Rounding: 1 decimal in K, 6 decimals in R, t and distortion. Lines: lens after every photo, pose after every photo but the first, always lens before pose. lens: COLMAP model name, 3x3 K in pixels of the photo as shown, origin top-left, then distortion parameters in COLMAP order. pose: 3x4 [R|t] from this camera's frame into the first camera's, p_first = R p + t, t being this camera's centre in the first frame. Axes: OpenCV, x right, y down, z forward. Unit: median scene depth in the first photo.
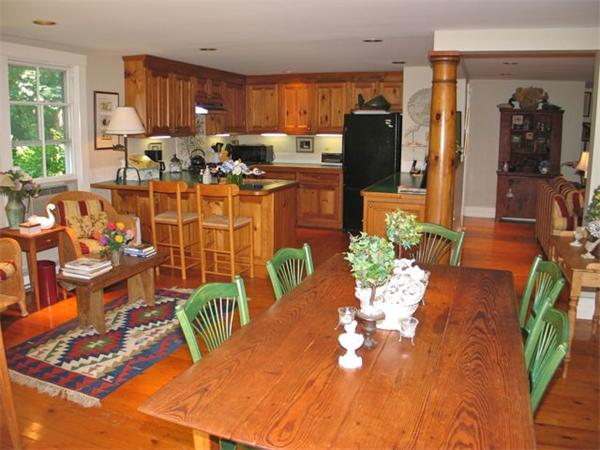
lens RADIAL K [[500.9, 0, 300.8], [0, 500.9, 225.3], [0, 0, 1]] dist [-0.172448, 0.034380]
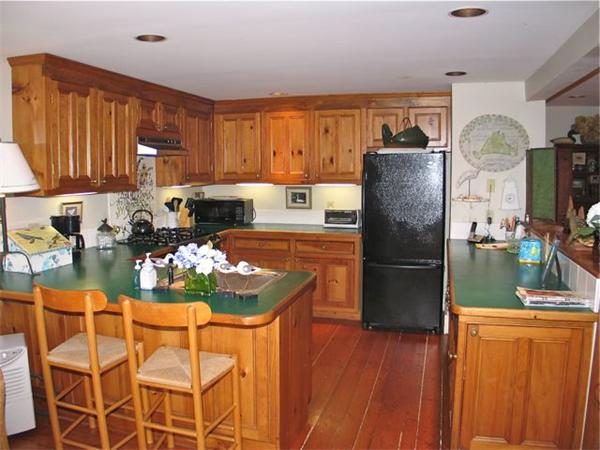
lens RADIAL K [[500.9, 0, 296.9], [0, 500.9, 219.5], [0, 0, 1]] dist [-0.172448, 0.034380]
pose [[0.997731, -0.017102, 0.065113, -0.048361], [0.023091, 0.995457, -0.092366, -0.077332], [-0.063238, 0.093660, 0.993594, 0.351252]]
